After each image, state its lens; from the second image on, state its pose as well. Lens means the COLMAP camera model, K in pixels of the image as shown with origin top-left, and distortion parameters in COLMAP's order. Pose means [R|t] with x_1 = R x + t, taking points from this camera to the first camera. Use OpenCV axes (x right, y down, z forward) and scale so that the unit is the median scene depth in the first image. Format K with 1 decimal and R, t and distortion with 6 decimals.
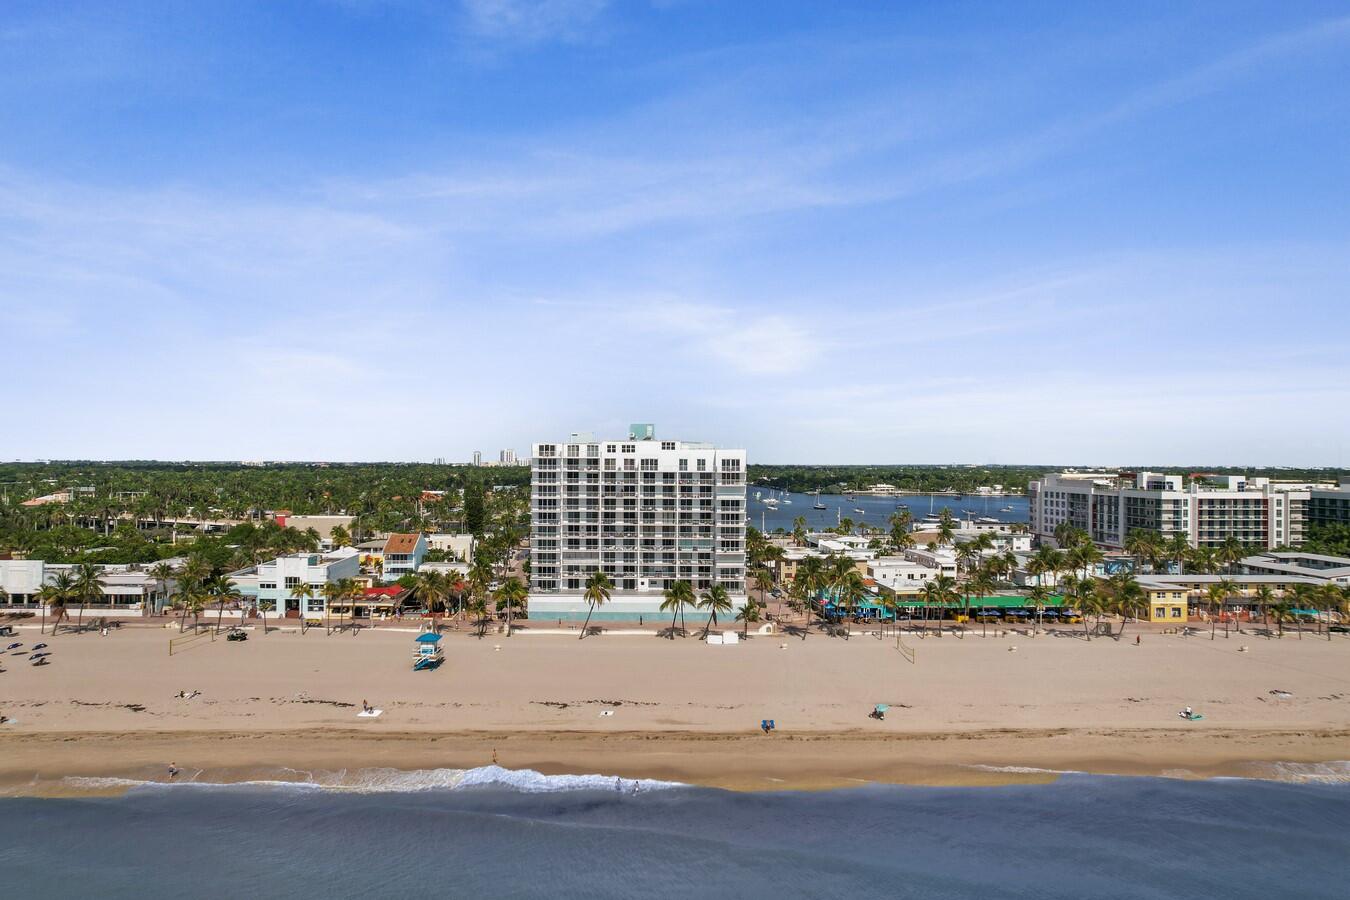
lens RADIAL K [[861.2, 0, 676.2], [0, 861.2, 468.2], [0, 0, 1]] dist [-0.092309, 0.088893]
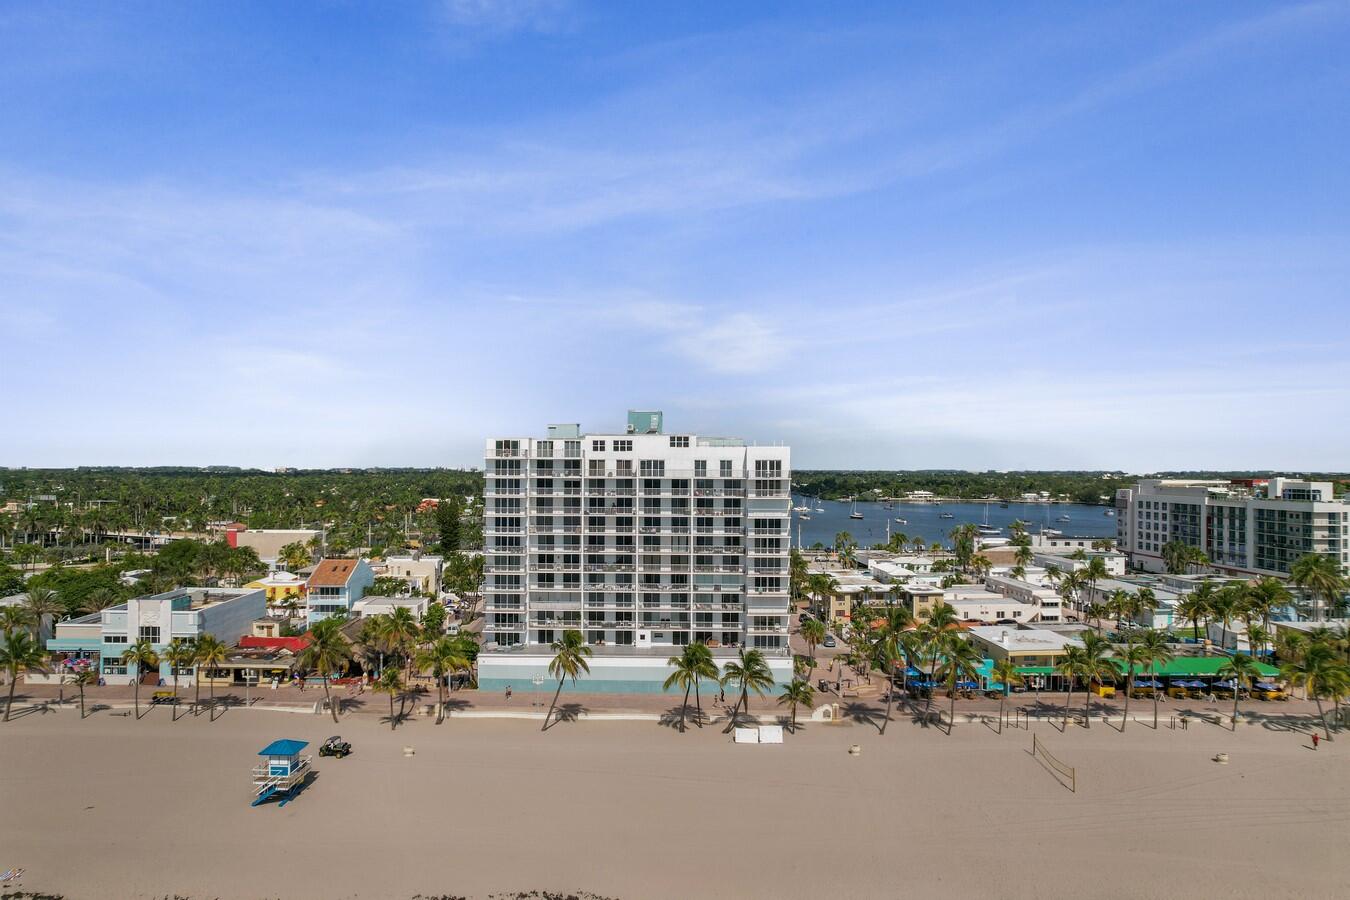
lens RADIAL K [[861.2, 0, 676.2], [0, 861.2, 468.2], [0, 0, 1]] dist [-0.092309, 0.088893]
pose [[0.999532, -0.001351, -0.030576, 0.009867], [0.001137, 0.999975, -0.007012, 0.000807], [0.030585, 0.006974, 0.999508, 0.296239]]
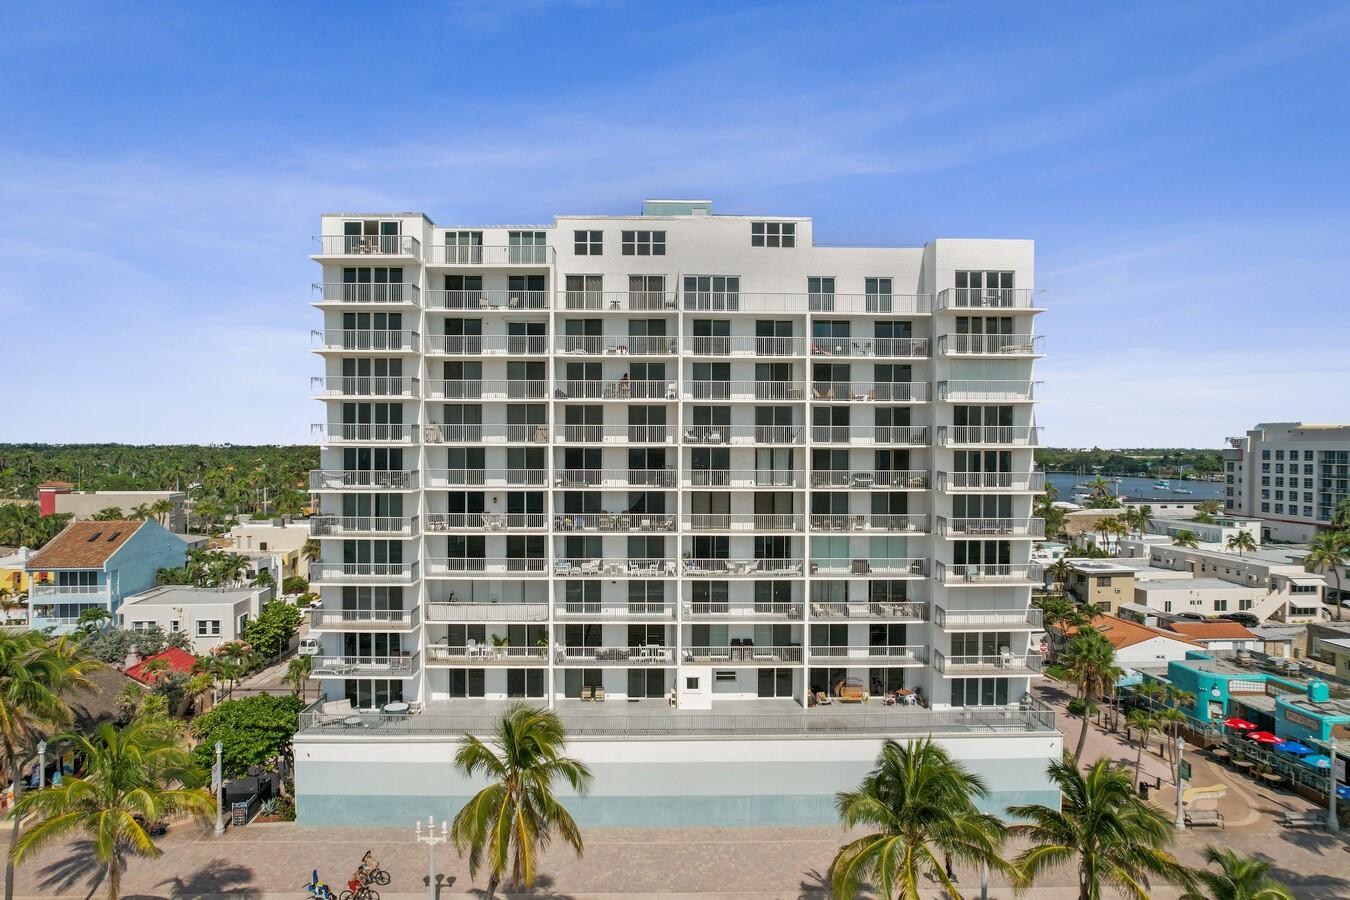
lens RADIAL K [[864.2, 0, 675.0], [0, 864.2, 450.0], [0, 0, 1]] dist [-0.093163, 0.085011]
pose [[0.999821, -0.002707, 0.018705, -0.050304], [0.002757, 0.999993, -0.002660, 0.052528], [-0.018698, 0.002711, 0.999822, 0.693132]]
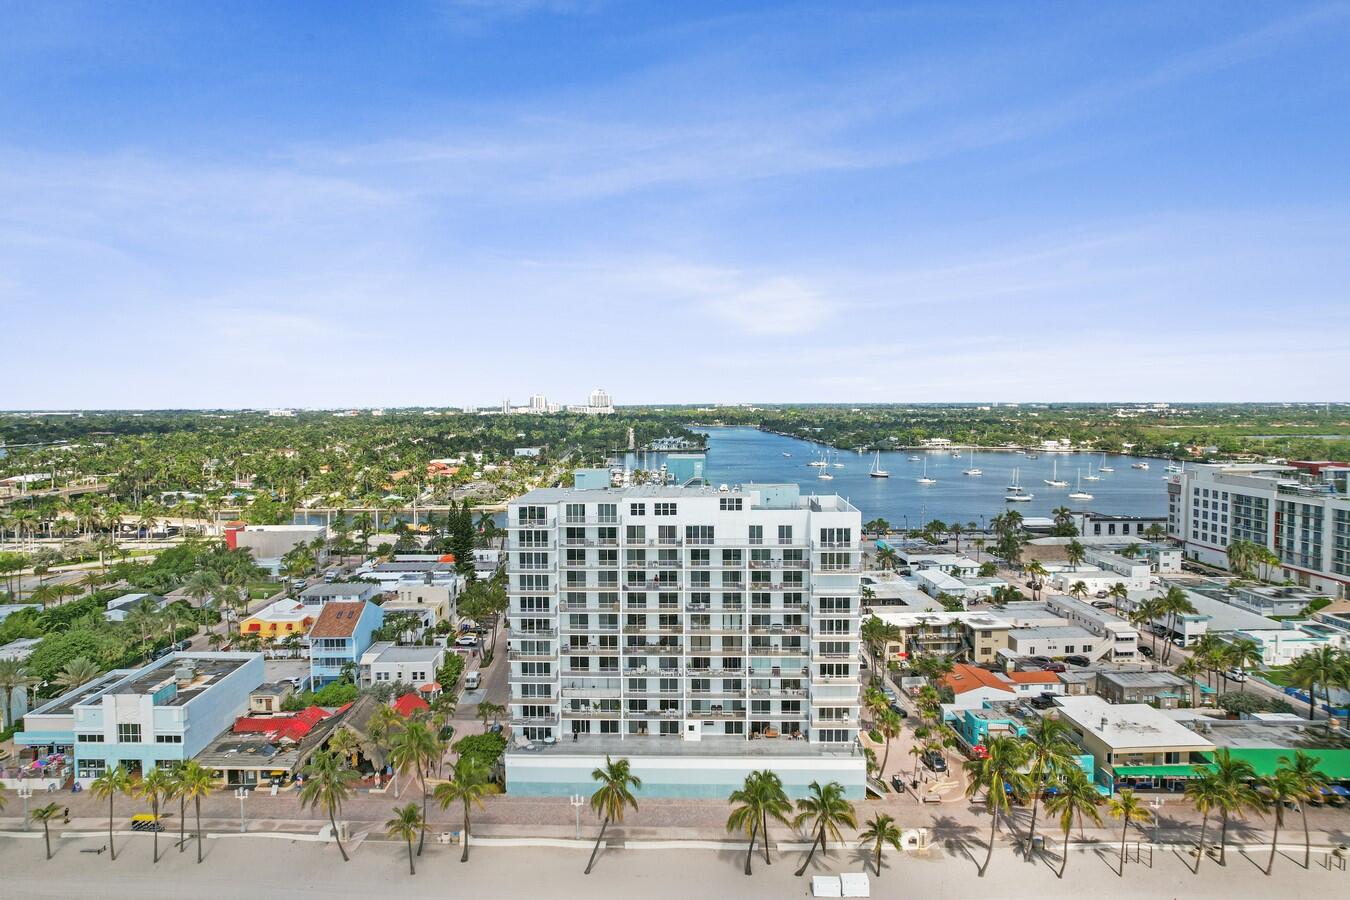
lens RADIAL K [[864.2, 0, 675.0], [0, 864.2, 450.0], [0, 0, 1]] dist [-0.093163, 0.085011]
pose [[0.999163, -0.009355, -0.039815, -0.024142], [0.011270, 0.998777, 0.048138, -0.094948], [0.039316, -0.048547, 0.998047, 0.392134]]
